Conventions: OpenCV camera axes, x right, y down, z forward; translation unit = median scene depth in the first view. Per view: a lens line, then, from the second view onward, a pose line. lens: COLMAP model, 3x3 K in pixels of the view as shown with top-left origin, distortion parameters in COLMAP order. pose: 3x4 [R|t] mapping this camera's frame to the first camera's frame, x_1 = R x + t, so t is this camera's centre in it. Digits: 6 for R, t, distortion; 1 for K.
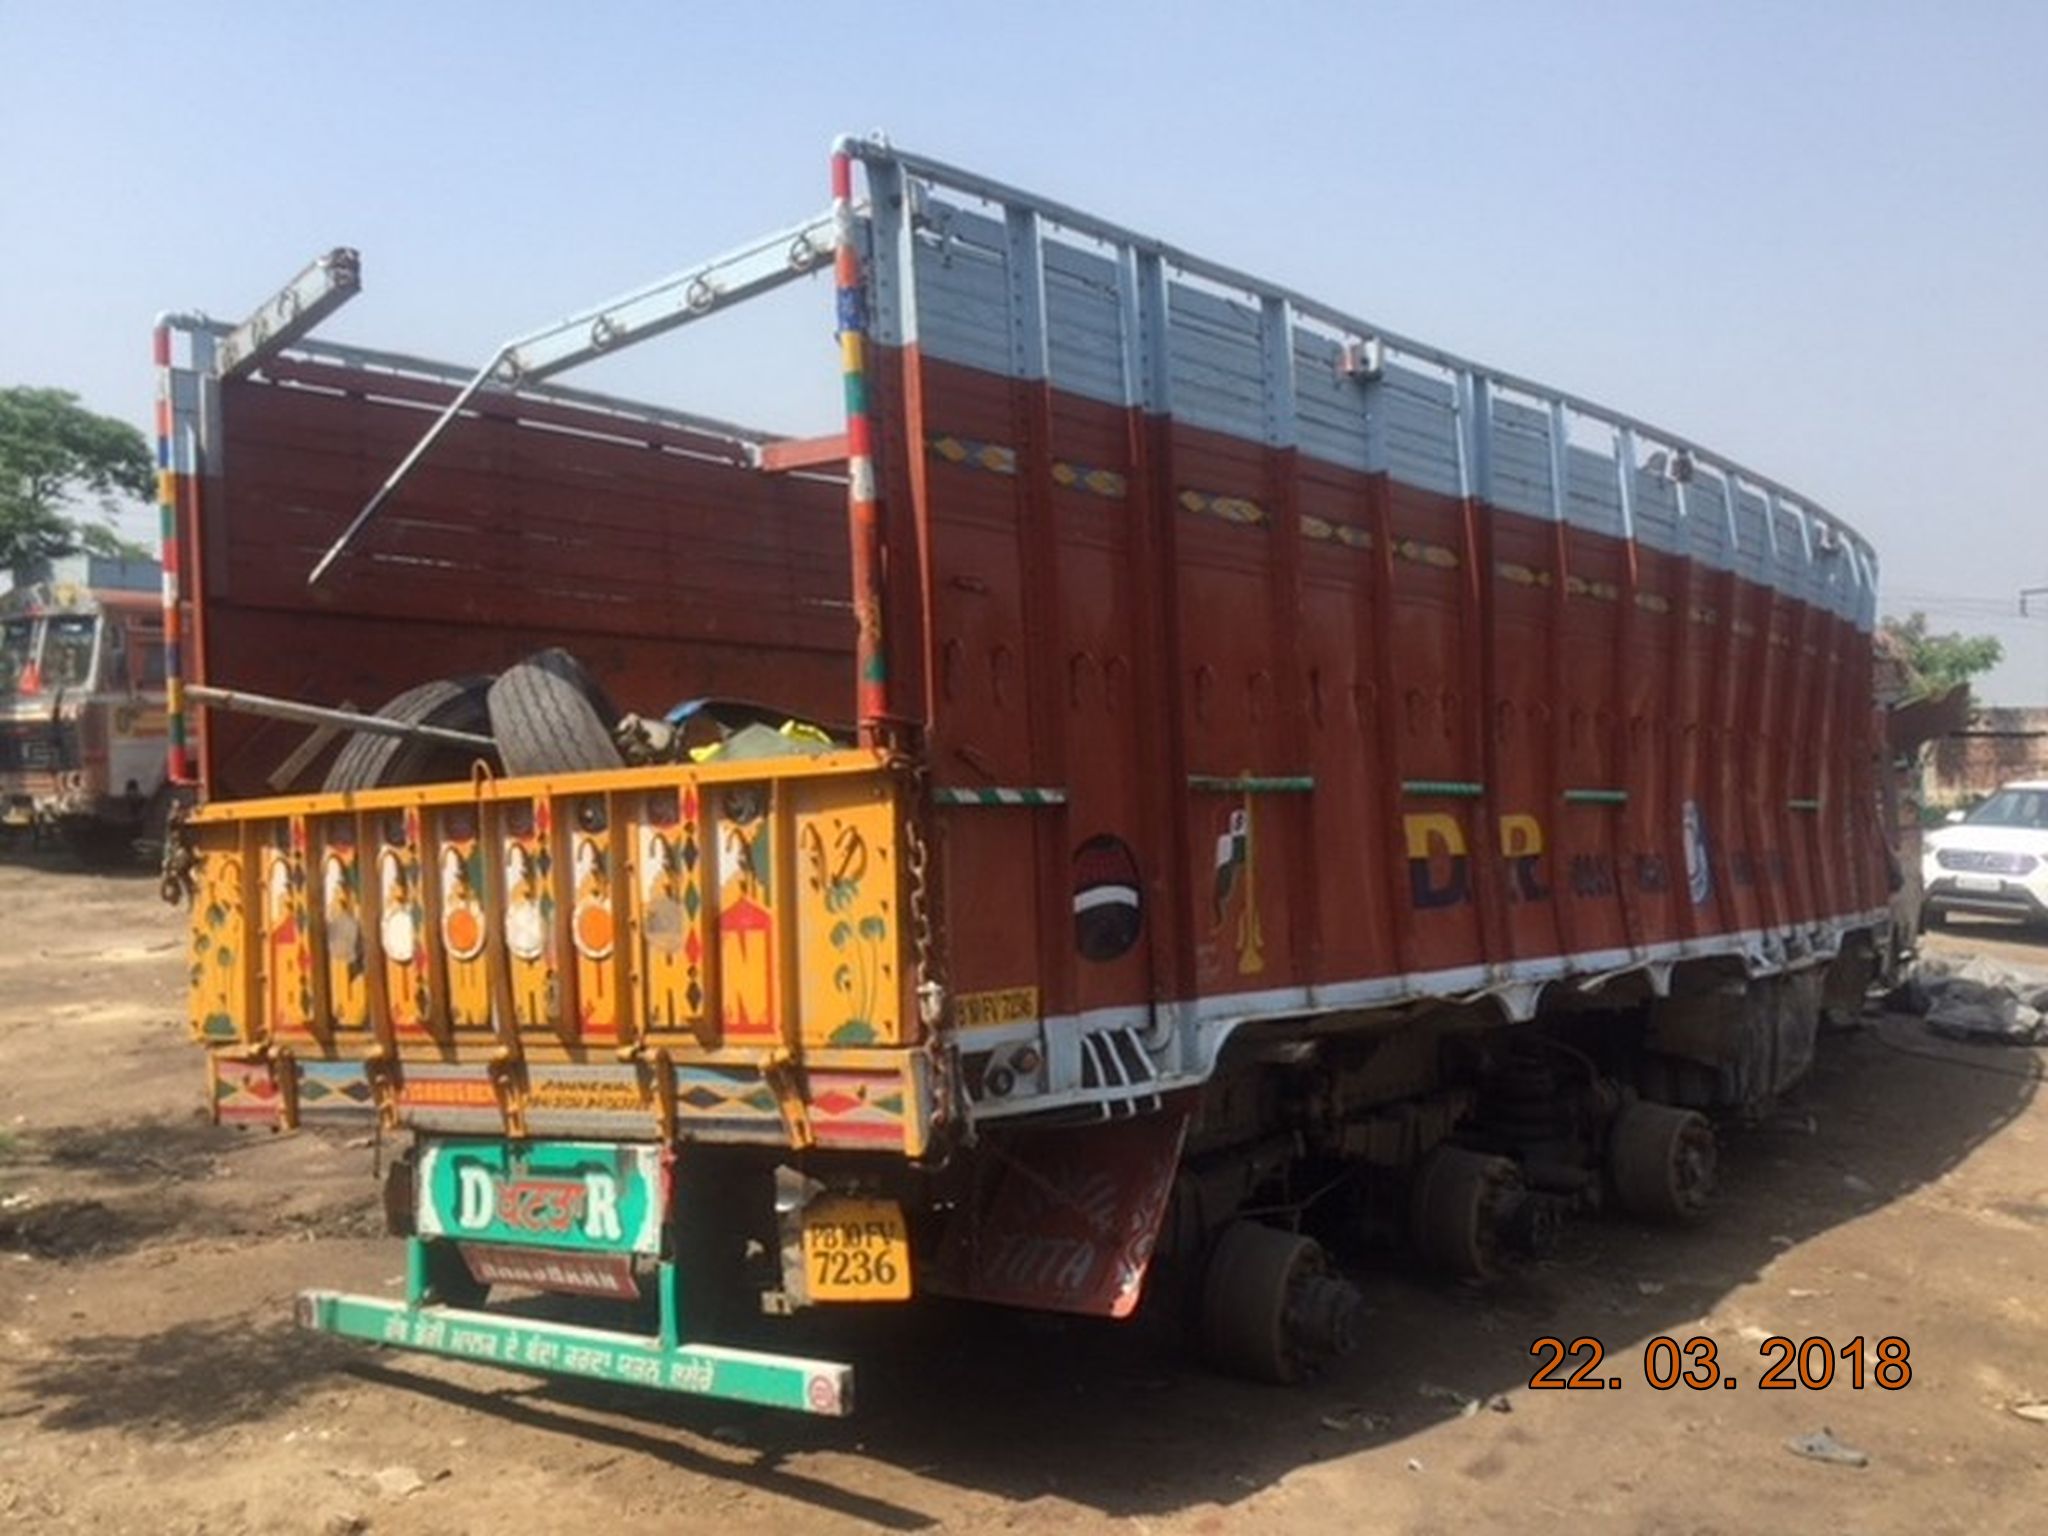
lens RADIAL K [[1728.6, 0, 1035.6], [0, 1728.6, 768.6], [0, 0, 1]] dist [0.078400, -0.098592]
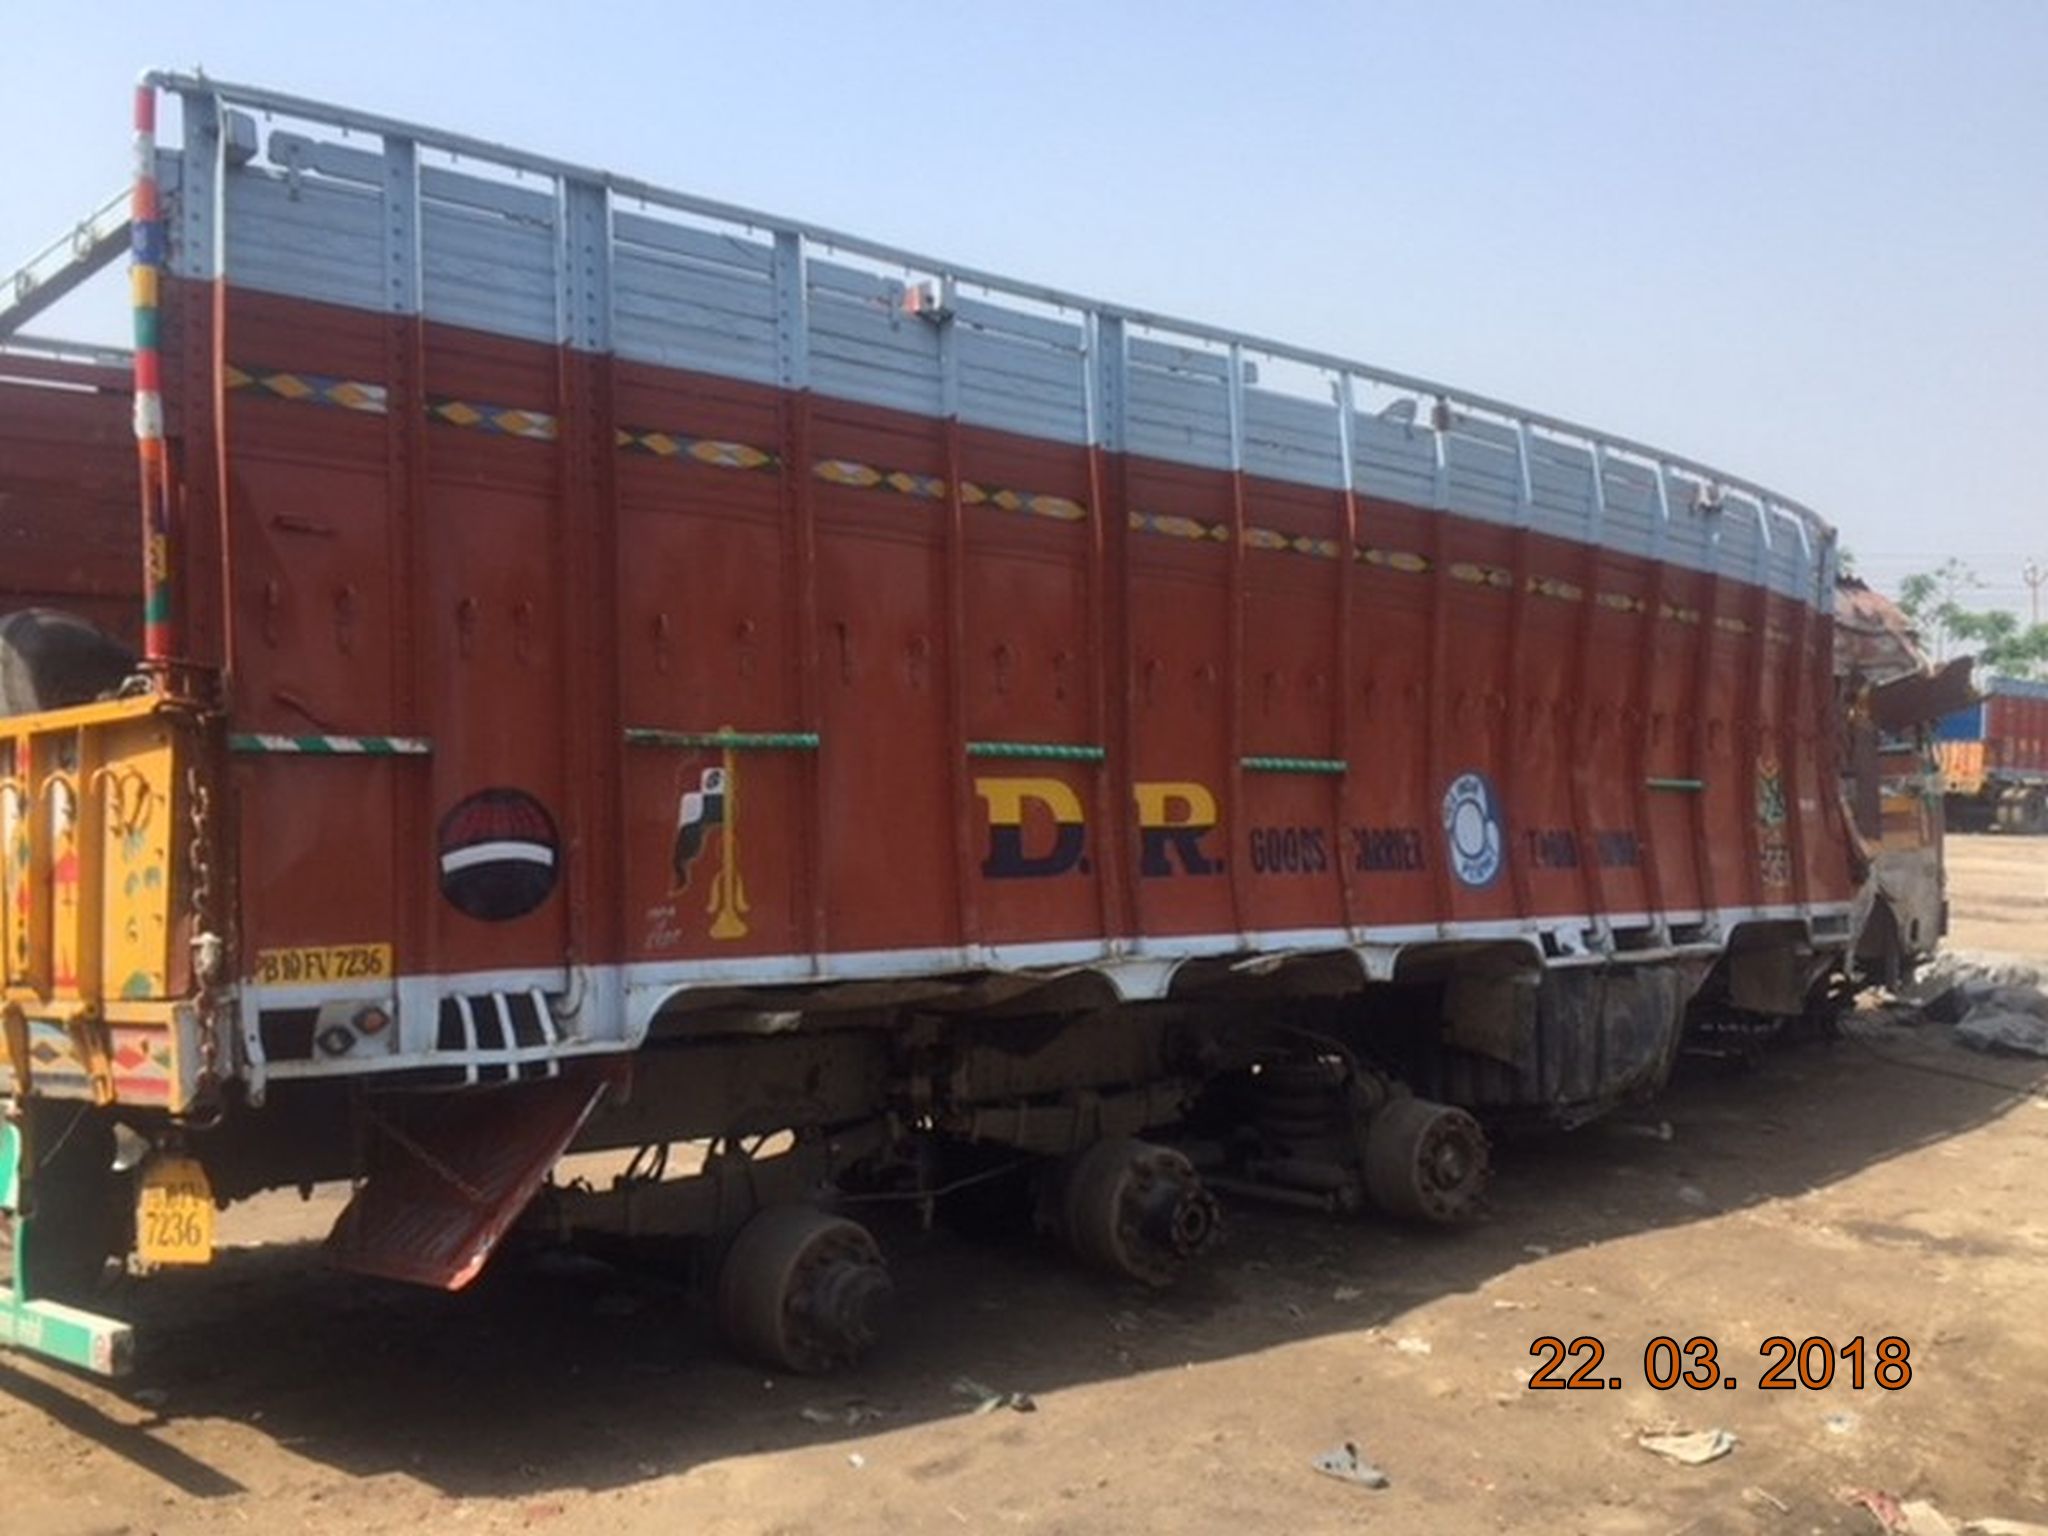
lens RADIAL K [[1728.6, 0, 1035.6], [0, 1728.6, 768.6], [0, 0, 1]] dist [0.078400, -0.098592]
pose [[0.989959, -0.004432, -0.141284, 0.448534], [0.003569, 0.999973, -0.006363, 0.032985], [0.141308, 0.005795, 0.989949, 0.083898]]
